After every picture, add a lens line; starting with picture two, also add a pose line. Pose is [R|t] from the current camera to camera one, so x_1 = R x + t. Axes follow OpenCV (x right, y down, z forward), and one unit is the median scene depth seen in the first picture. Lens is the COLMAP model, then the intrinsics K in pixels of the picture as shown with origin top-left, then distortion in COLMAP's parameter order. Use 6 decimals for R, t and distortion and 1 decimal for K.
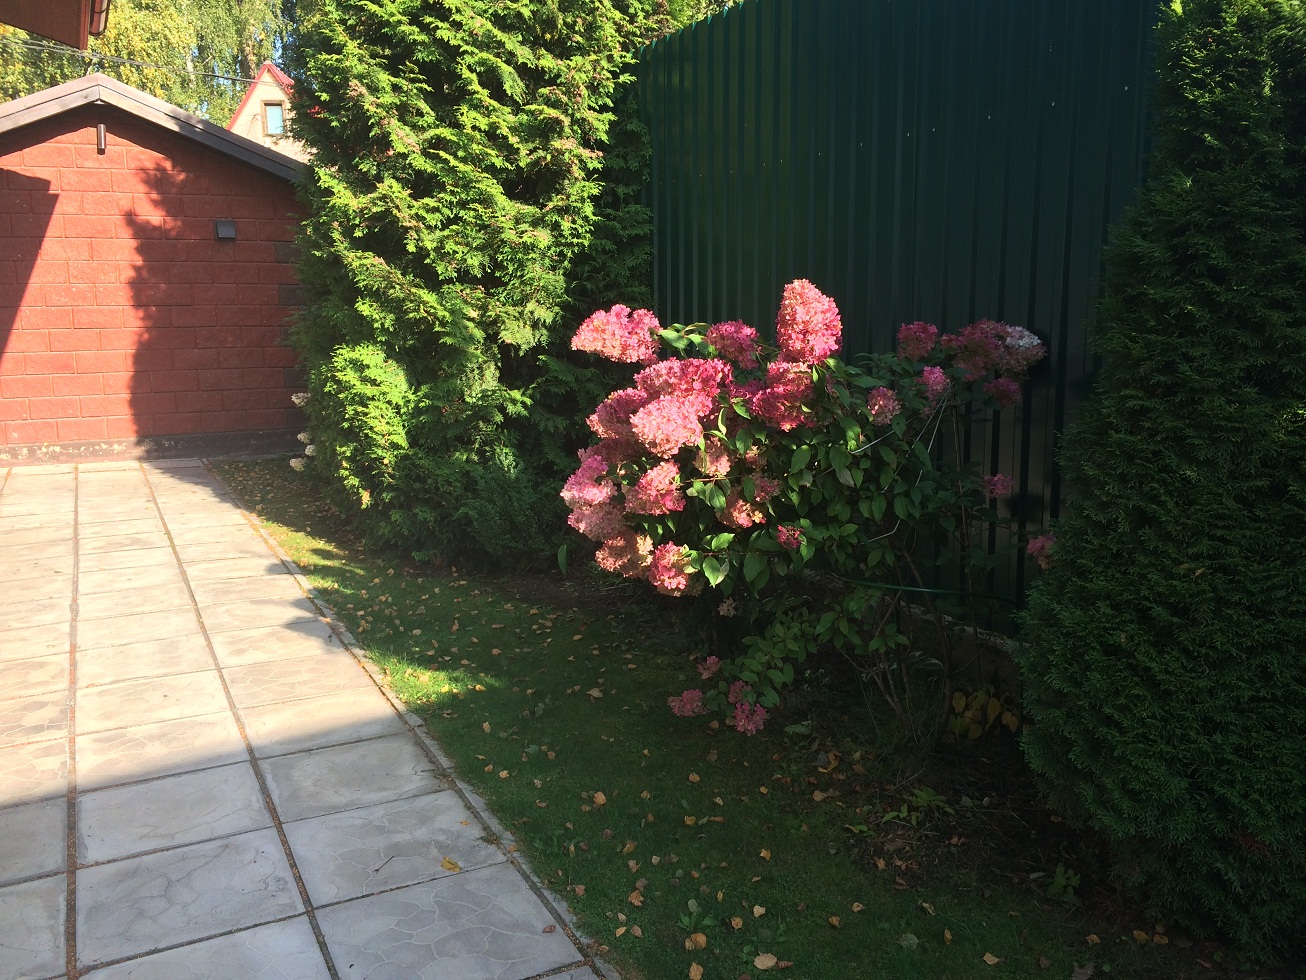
lens RADIAL K [[1164.4, 0, 646.4], [0, 1164.4, 500.9], [0, 0, 1]] dist [0.105045, -0.144009]
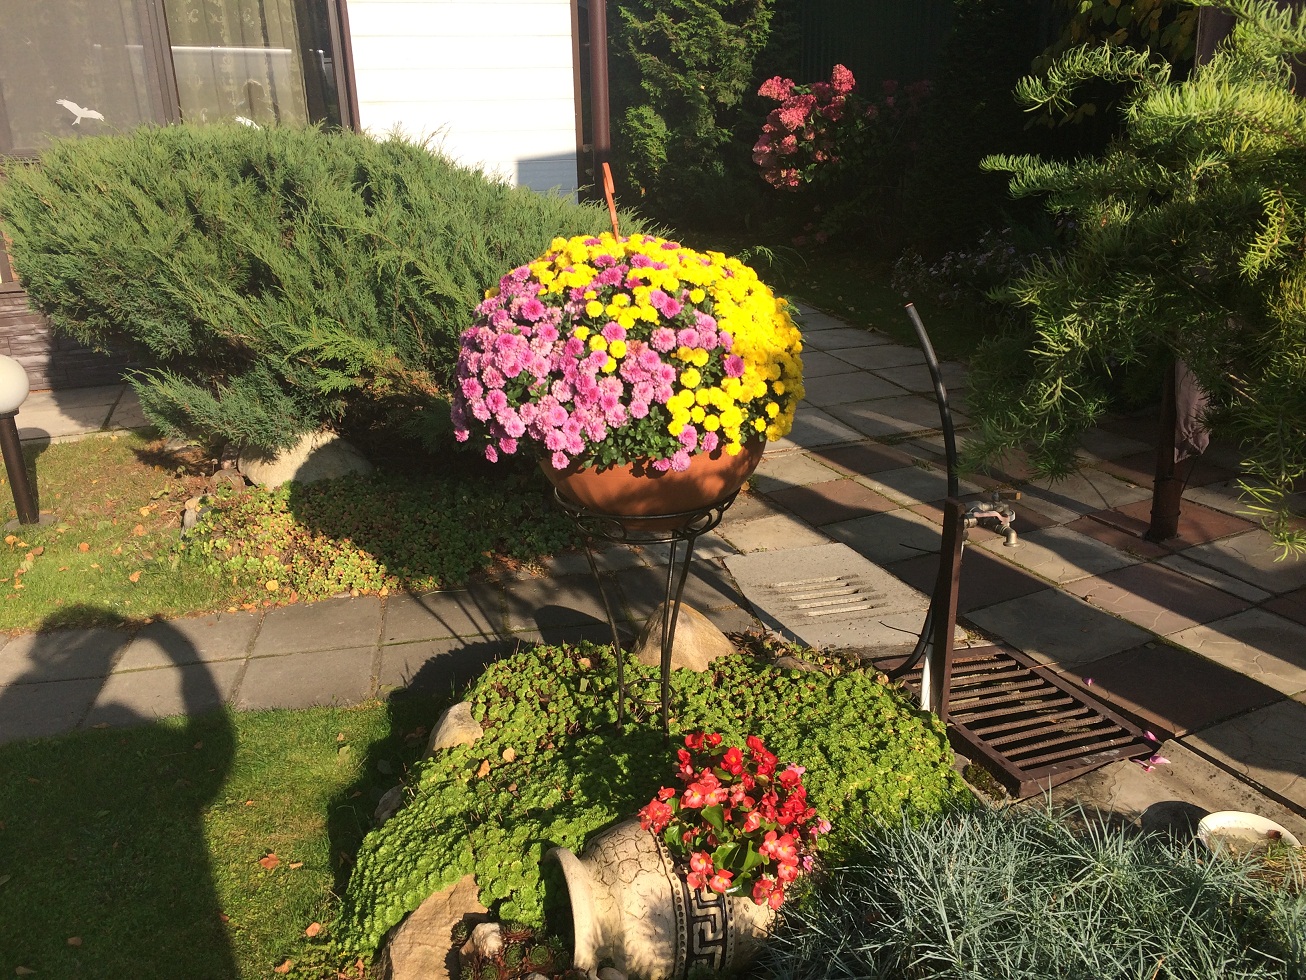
lens RADIAL K [[1164.4, 0, 646.4], [0, 1164.4, 500.9], [0, 0, 1]] dist [0.105045, -0.144009]
pose [[0.989872, 0.032911, -0.138092, 0.046469], [-0.009715, 0.986179, 0.165396, 0.189429], [0.141627, -0.162379, 0.976512, -0.995141]]
